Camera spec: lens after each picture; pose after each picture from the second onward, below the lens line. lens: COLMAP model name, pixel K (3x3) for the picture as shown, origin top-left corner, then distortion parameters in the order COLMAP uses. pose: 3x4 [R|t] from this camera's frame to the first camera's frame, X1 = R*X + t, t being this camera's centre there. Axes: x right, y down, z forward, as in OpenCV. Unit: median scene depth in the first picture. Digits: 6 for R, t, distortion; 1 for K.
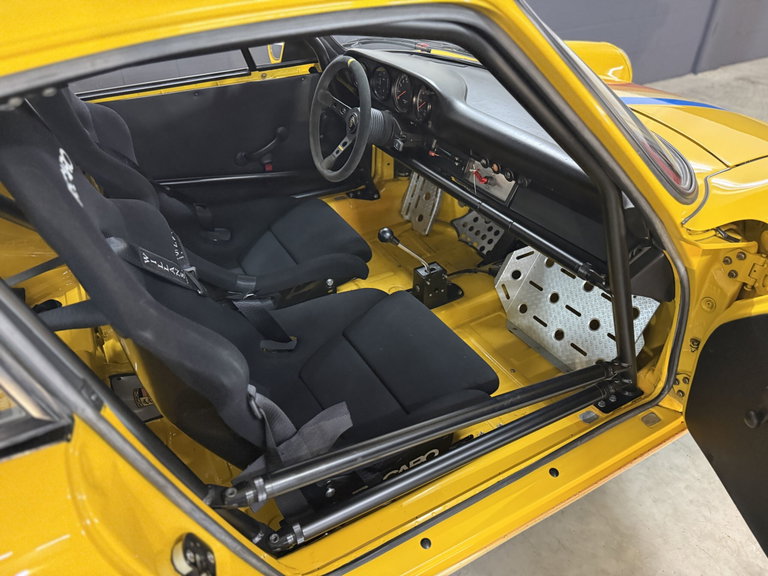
lens RADIAL K [[547.4, 0, 388.4], [0, 547.4, 290.8], [0, 0, 1]] dist [0.111039, -0.188571]
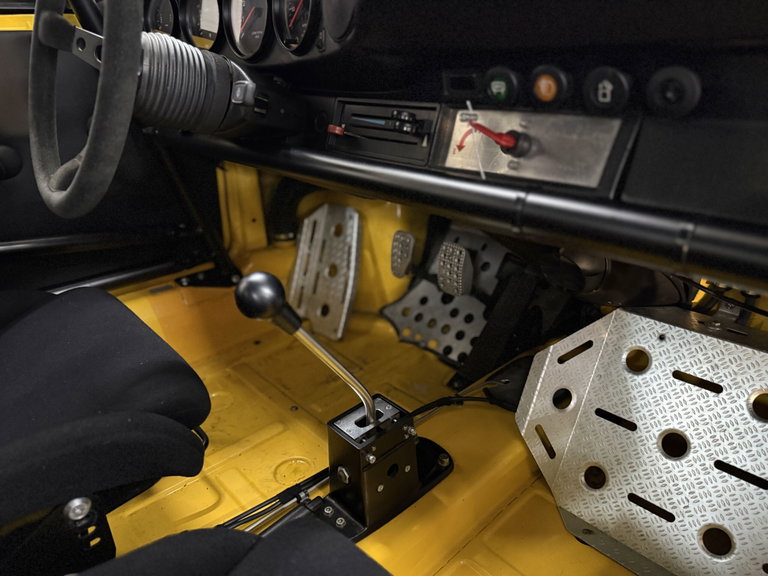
lens RADIAL K [[547.4, 0, 388.4], [0, 547.4, 290.8], [0, 0, 1]] dist [0.111039, -0.188571]
pose [[0.976002, -0.110084, 0.187886, 0.020543], [0.145622, 0.971454, -0.187275, -0.041487], [-0.161907, 0.210141, 0.964172, 0.480279]]
